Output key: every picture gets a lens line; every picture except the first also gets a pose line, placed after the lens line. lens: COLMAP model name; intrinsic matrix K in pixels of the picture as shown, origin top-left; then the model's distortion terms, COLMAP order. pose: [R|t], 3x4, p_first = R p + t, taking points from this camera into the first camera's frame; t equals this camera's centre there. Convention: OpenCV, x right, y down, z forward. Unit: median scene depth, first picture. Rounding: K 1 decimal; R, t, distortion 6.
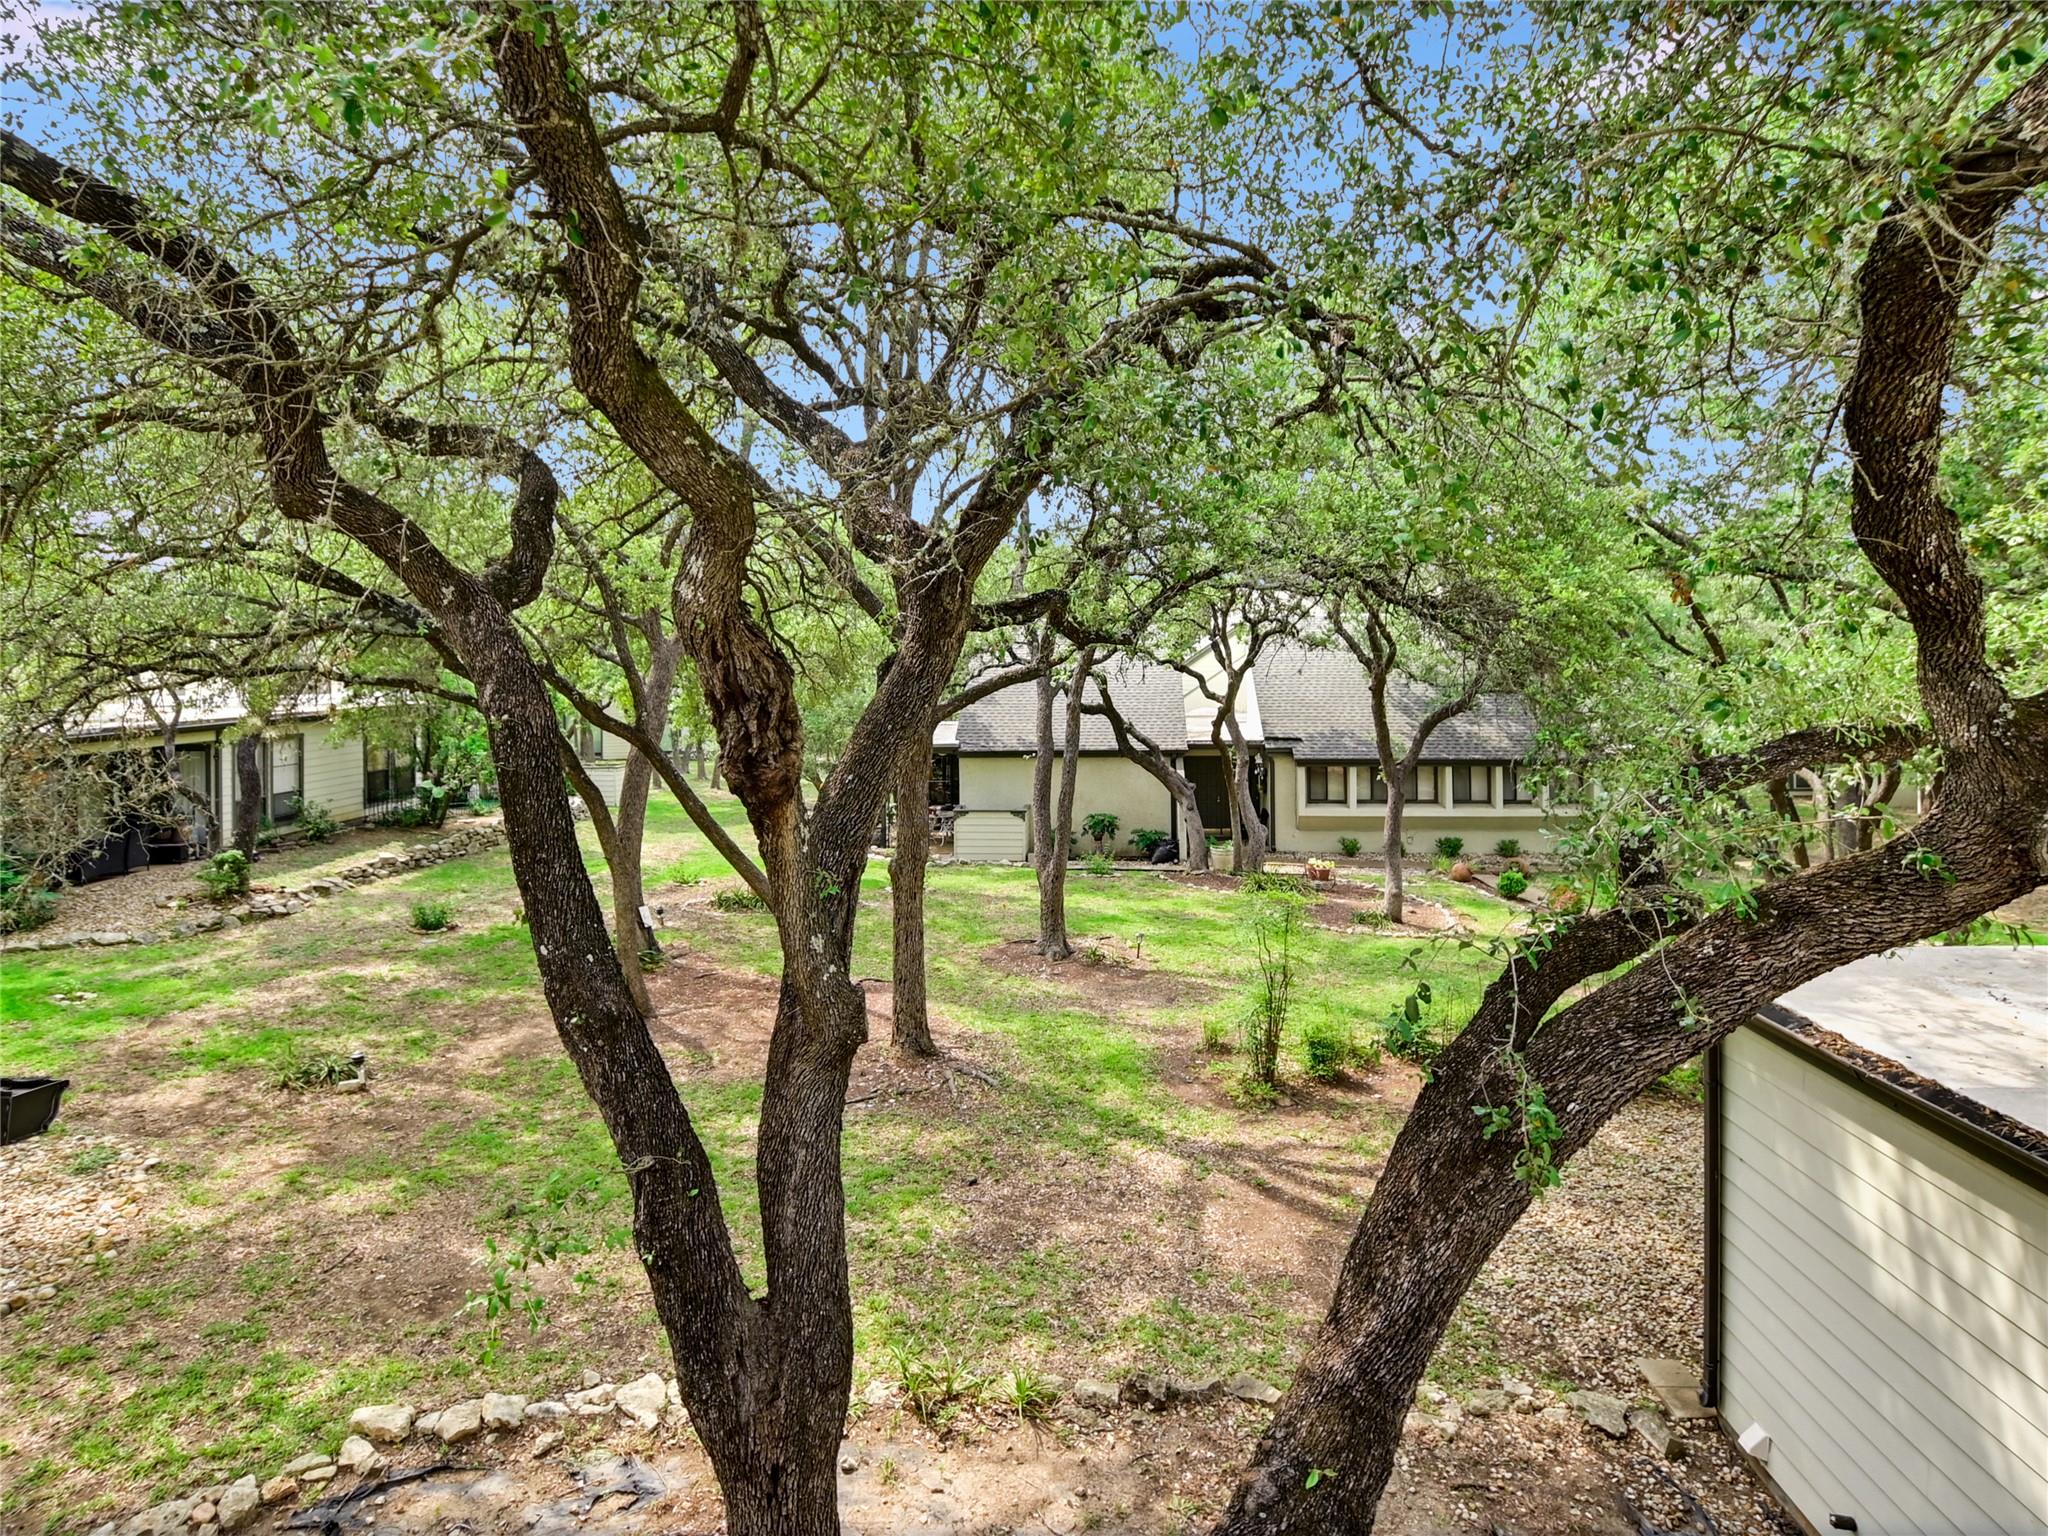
lens RADIAL K [[1122.5, 0, 1022.3], [0, 1122.5, 658.0], [0, 0, 1]] dist [-0.022754, 0.000652]
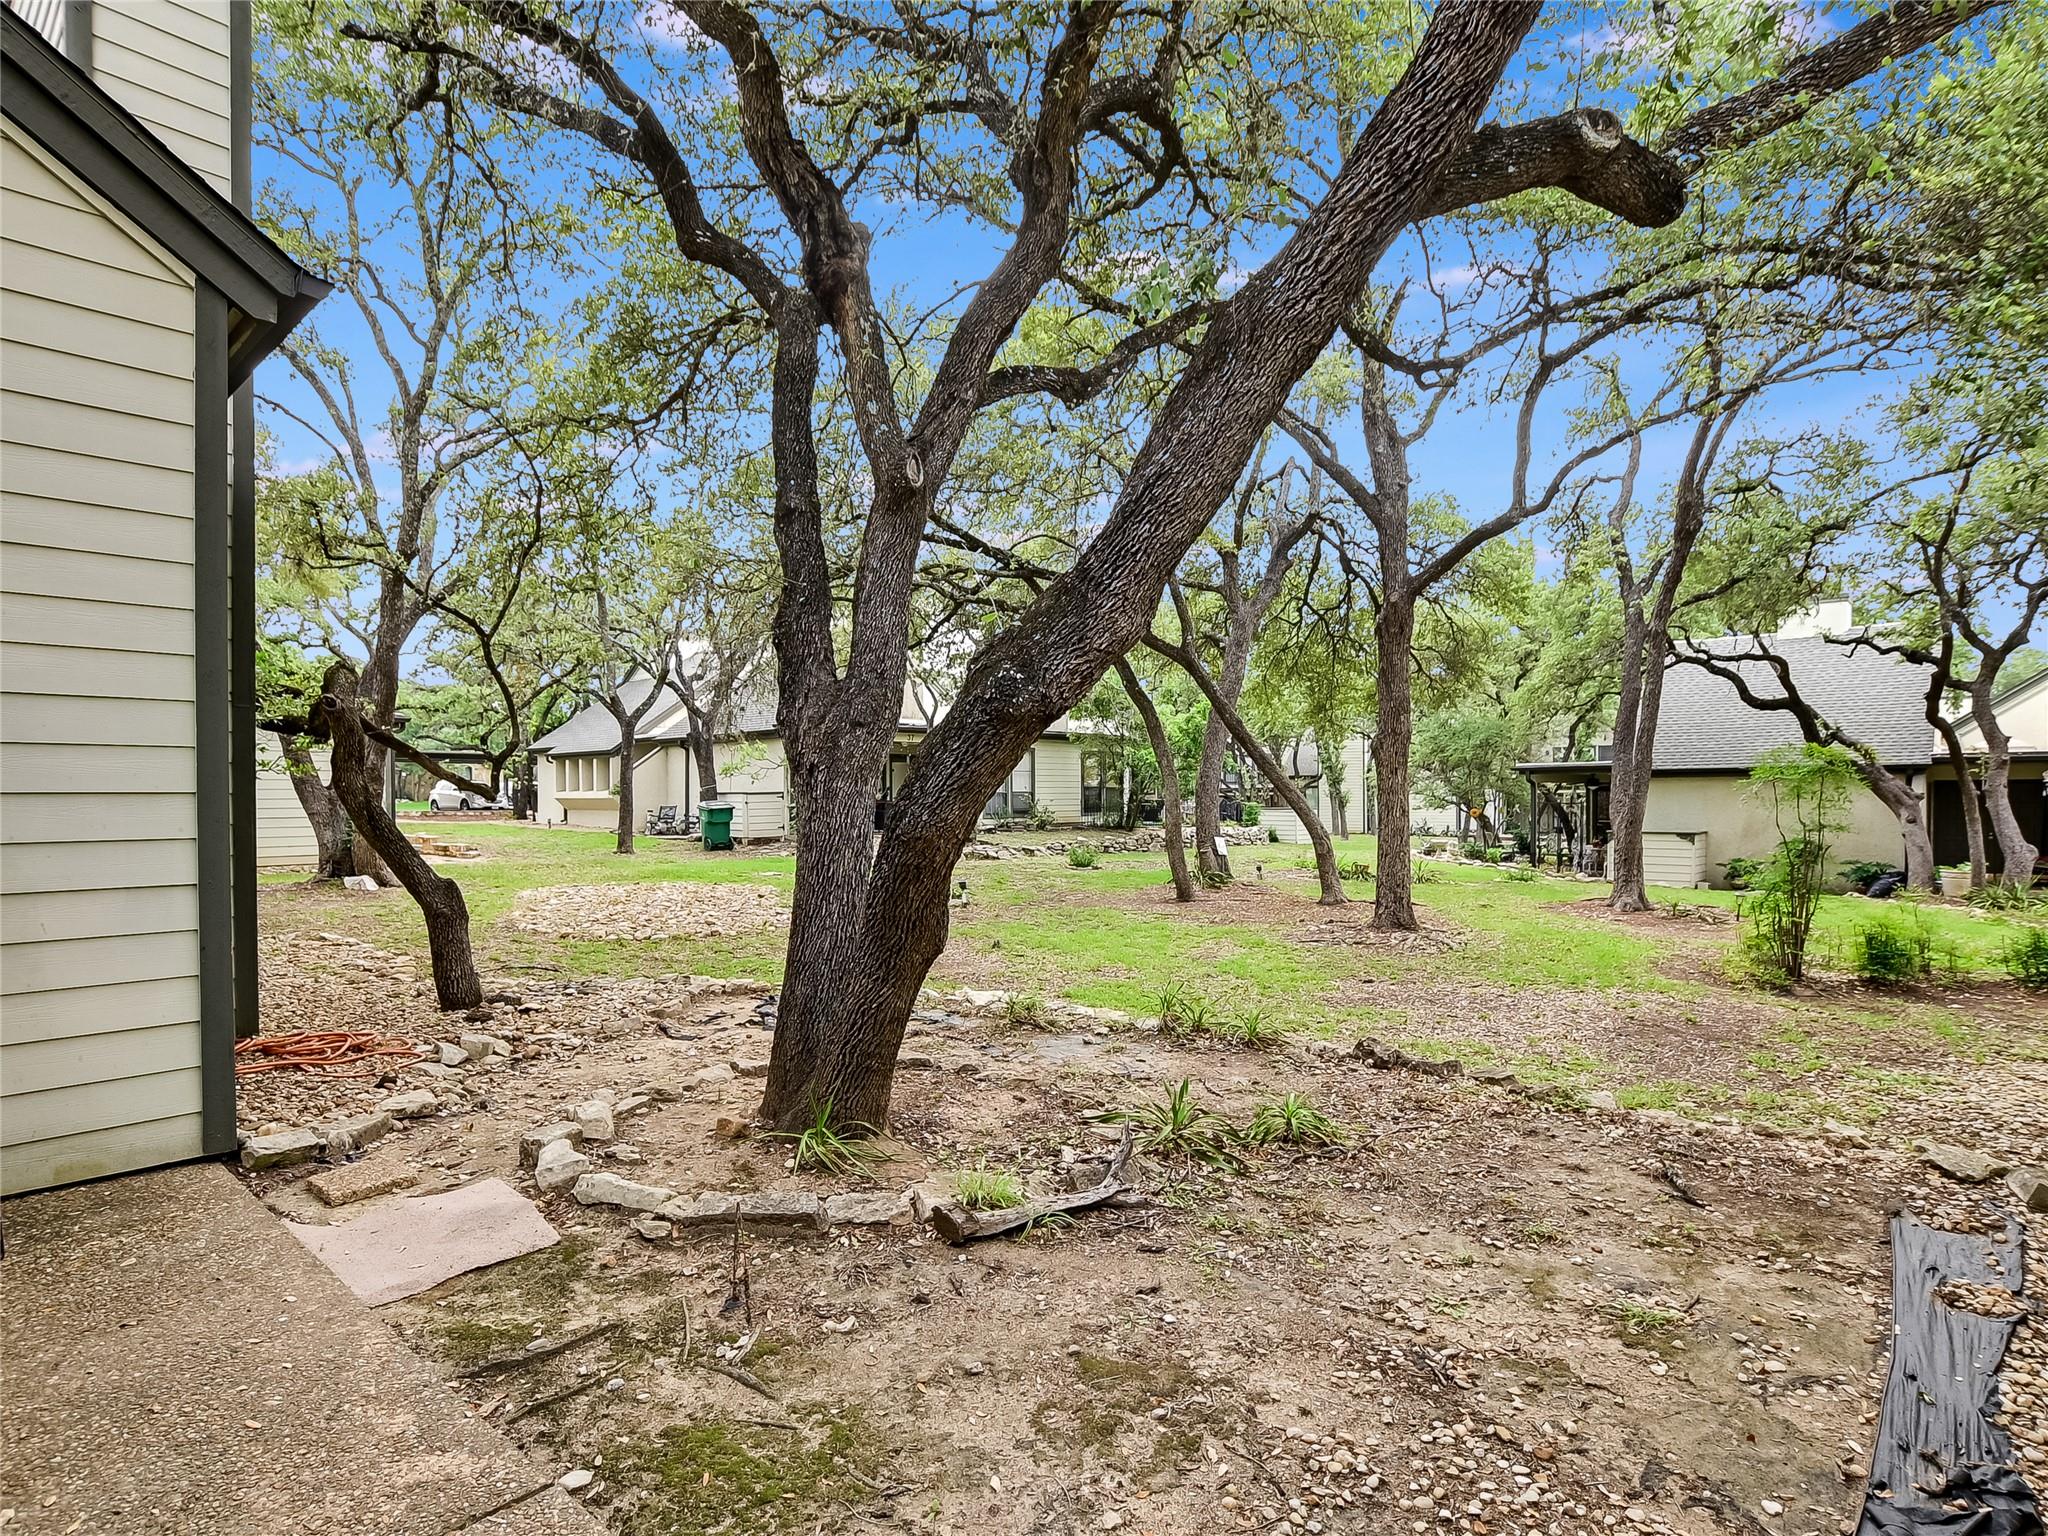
lens RADIAL K [[1075.6, 0, 1028.3], [0, 1075.6, 786.2], [0, 0, 1]] dist [-0.033713, 0.006119]
pose [[0.788508, 0.007383, -0.614981, 0.187205], [-0.003858, 0.999968, 0.007058, 0.173538], [0.615013, -0.003193, 0.788510, 0.026709]]
